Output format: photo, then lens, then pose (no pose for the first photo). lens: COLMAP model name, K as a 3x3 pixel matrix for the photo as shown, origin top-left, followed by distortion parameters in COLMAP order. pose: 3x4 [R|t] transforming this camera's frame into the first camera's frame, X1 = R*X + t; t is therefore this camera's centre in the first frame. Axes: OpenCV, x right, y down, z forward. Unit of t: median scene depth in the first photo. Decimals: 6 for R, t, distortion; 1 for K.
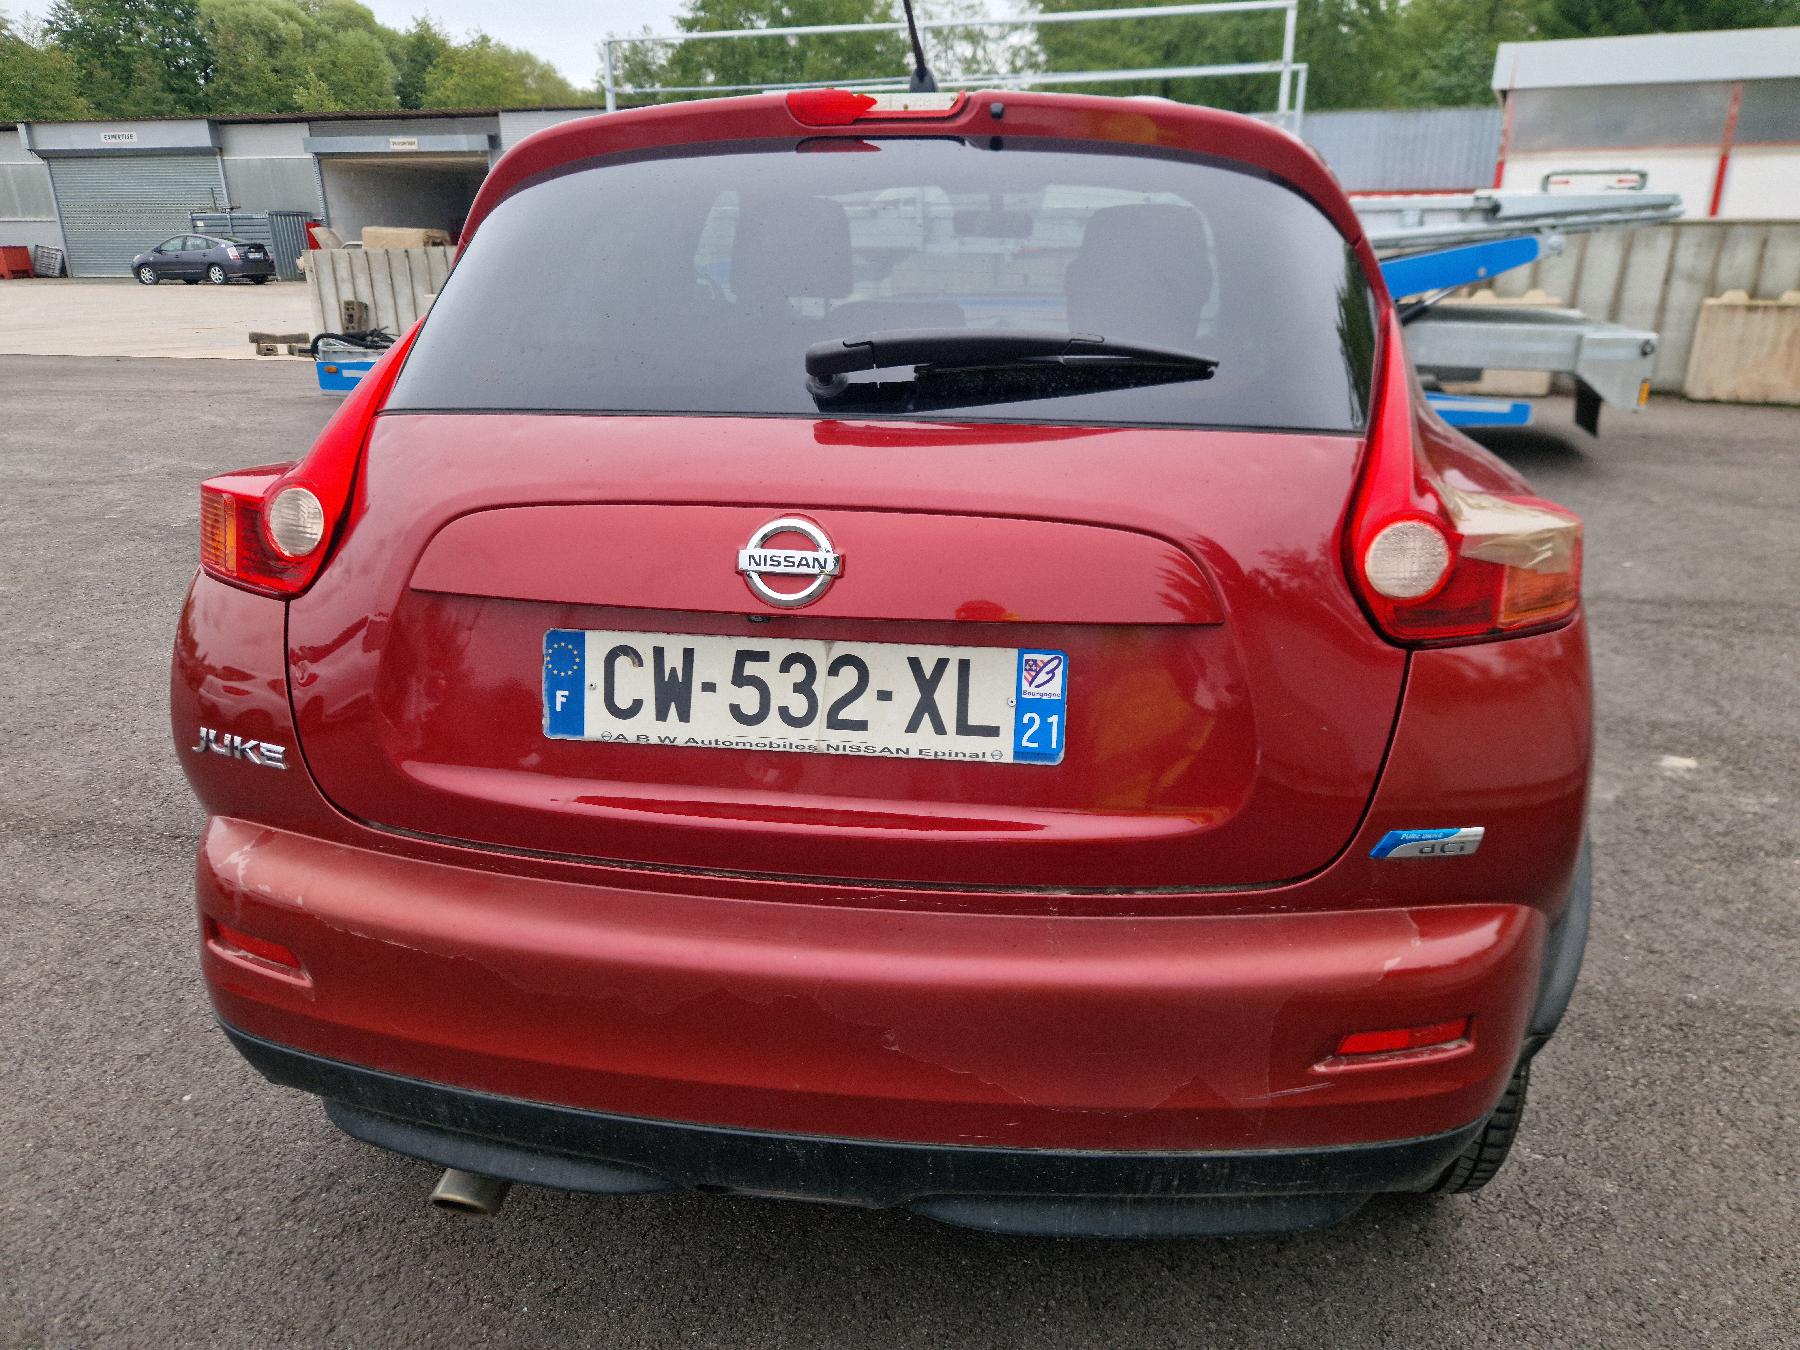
lens RADIAL K [[1209.6, 0, 887.3], [0, 1209.6, 674.1], [0, 0, 1]] dist [0.055916, -0.037801]
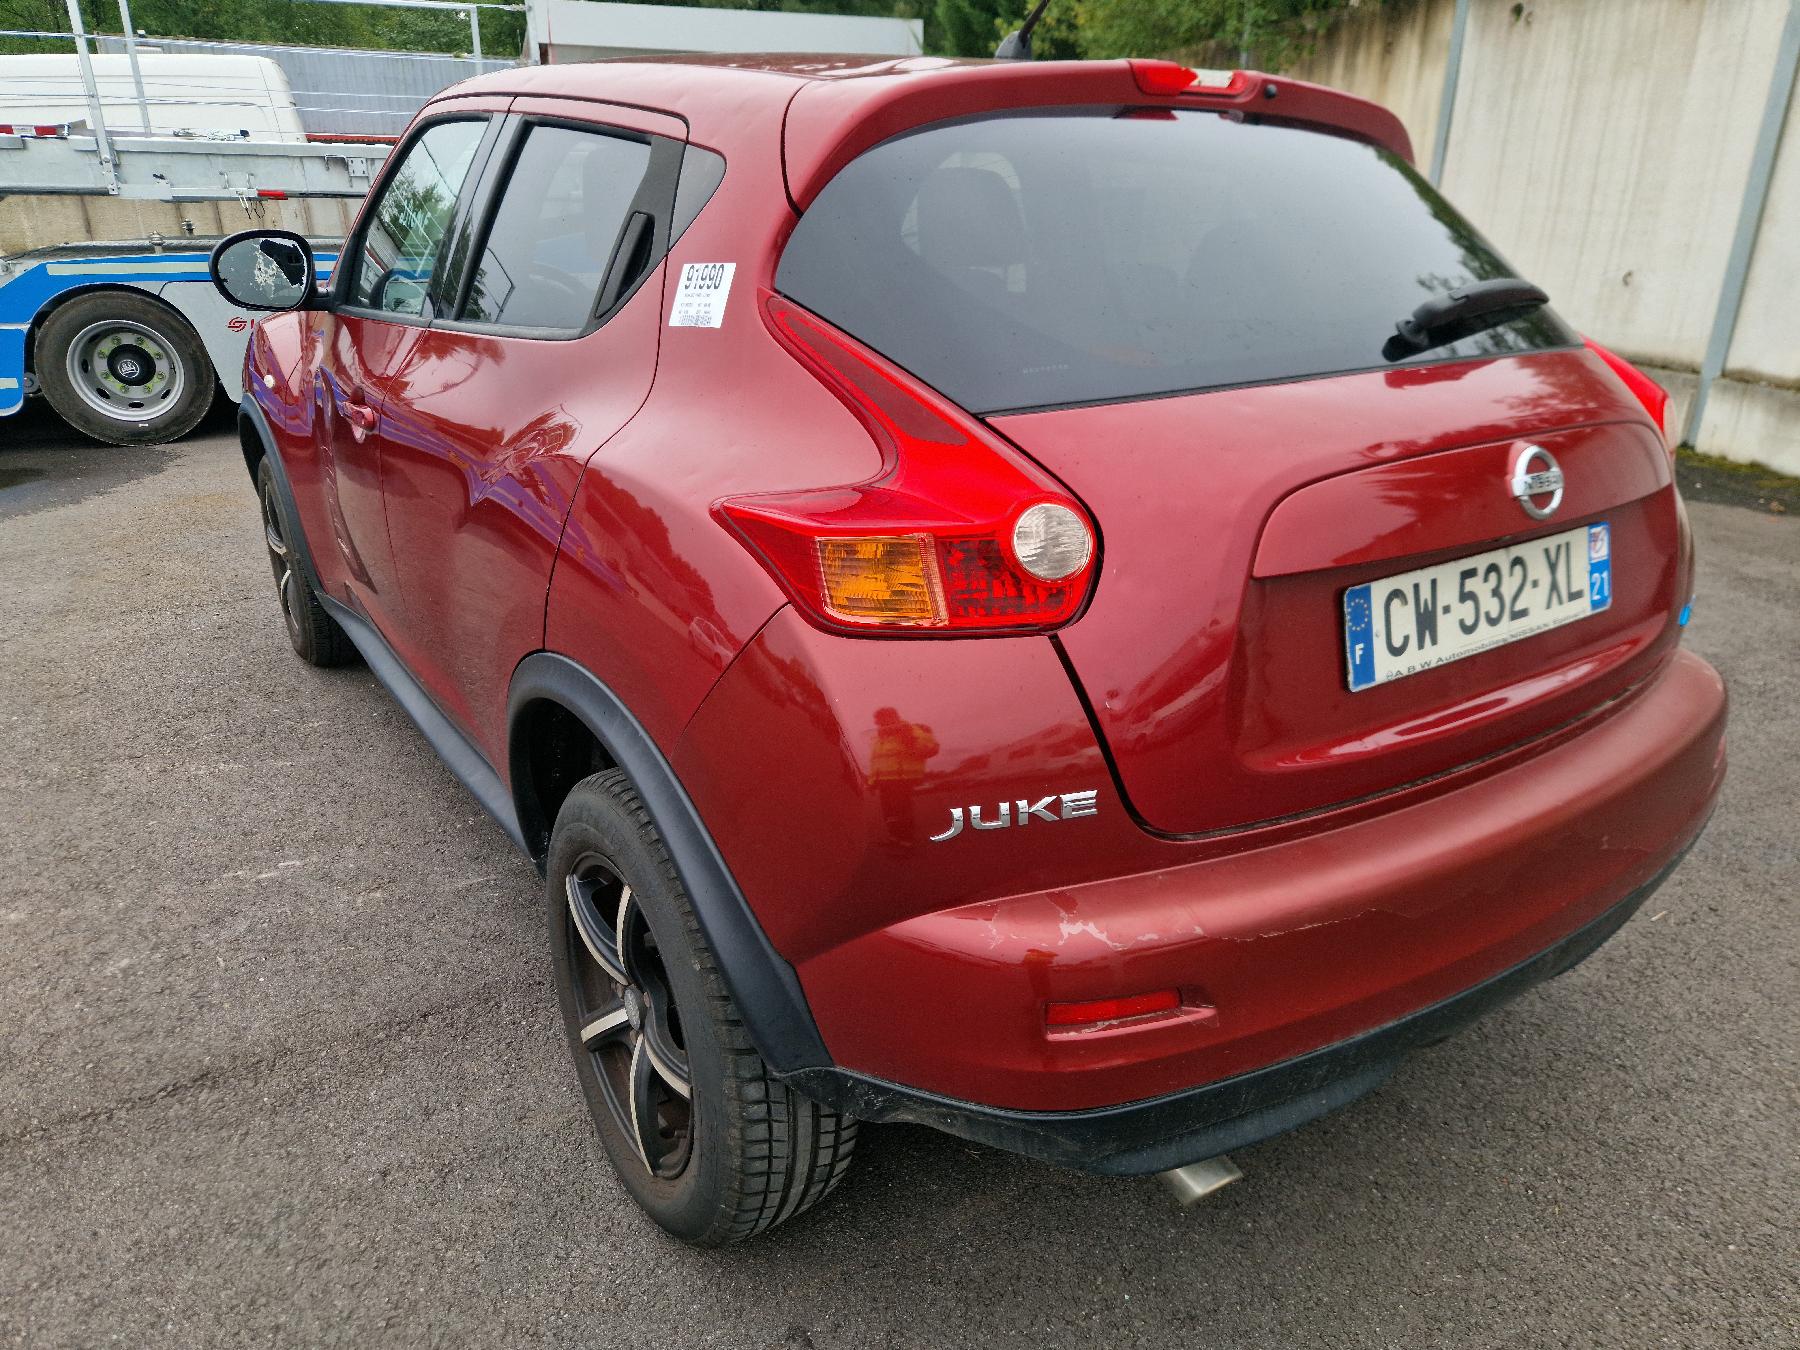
lens RADIAL K [[1209.6, 0, 824.7], [0, 1209.6, 679.8], [0, 0, 1]] dist [0.055916, -0.037801]
pose [[0.751329, -0.243438, 0.613386, -1.305439], [0.215122, 0.969051, 0.121092, -0.189677], [-0.623880, 0.040973, 0.780445, 0.471354]]
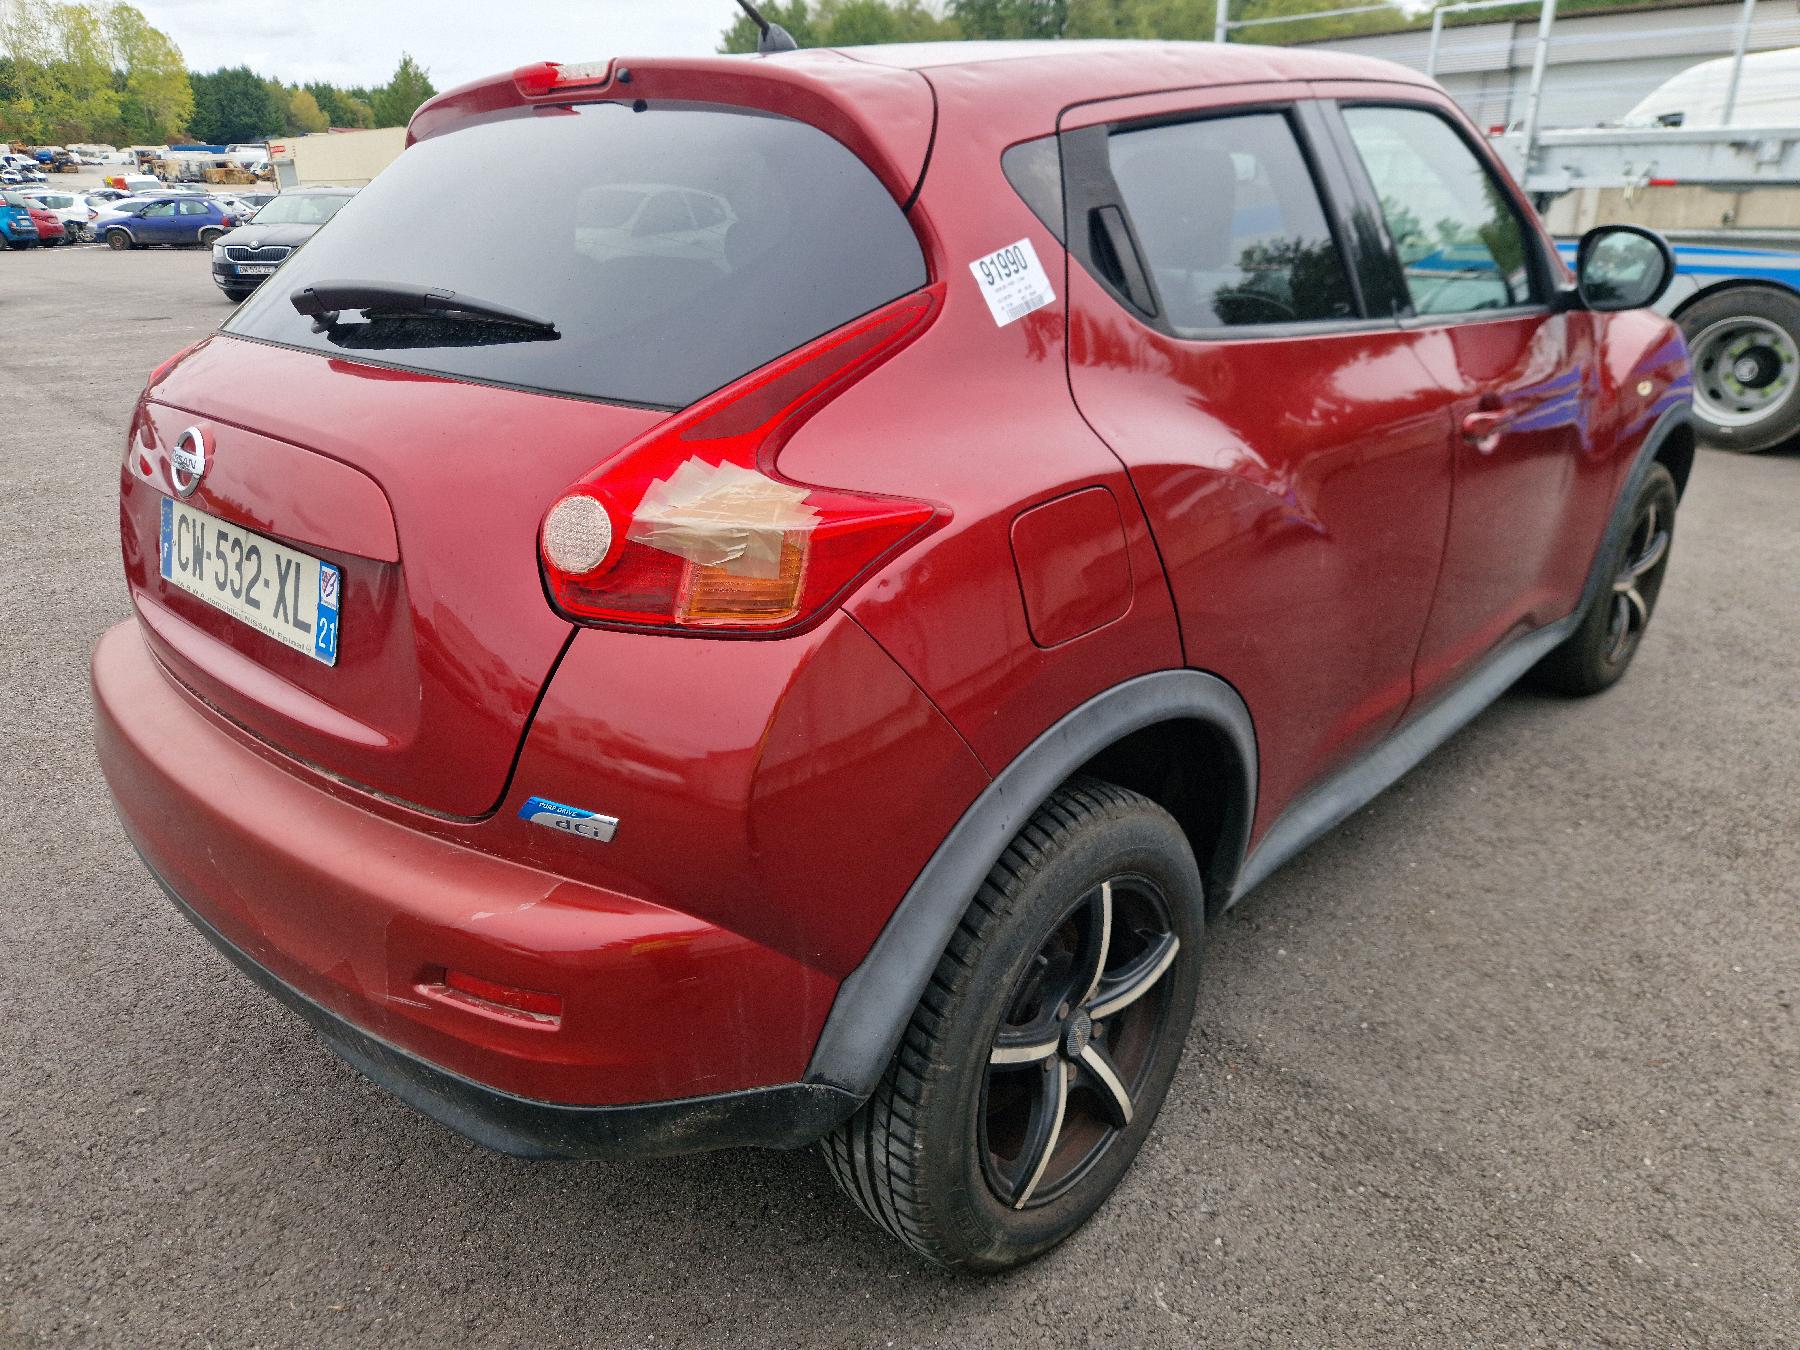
lens RADIAL K [[1209.6, 0, 905.4], [0, 1209.6, 668.4], [0, 0, 1]] dist [0.055916, -0.037801]
pose [[0.829268, 0.200170, -0.521772, 1.158241], [-0.178876, 0.979606, 0.091518, -0.122521], [0.529450, 0.017439, 0.848162, 0.295463]]
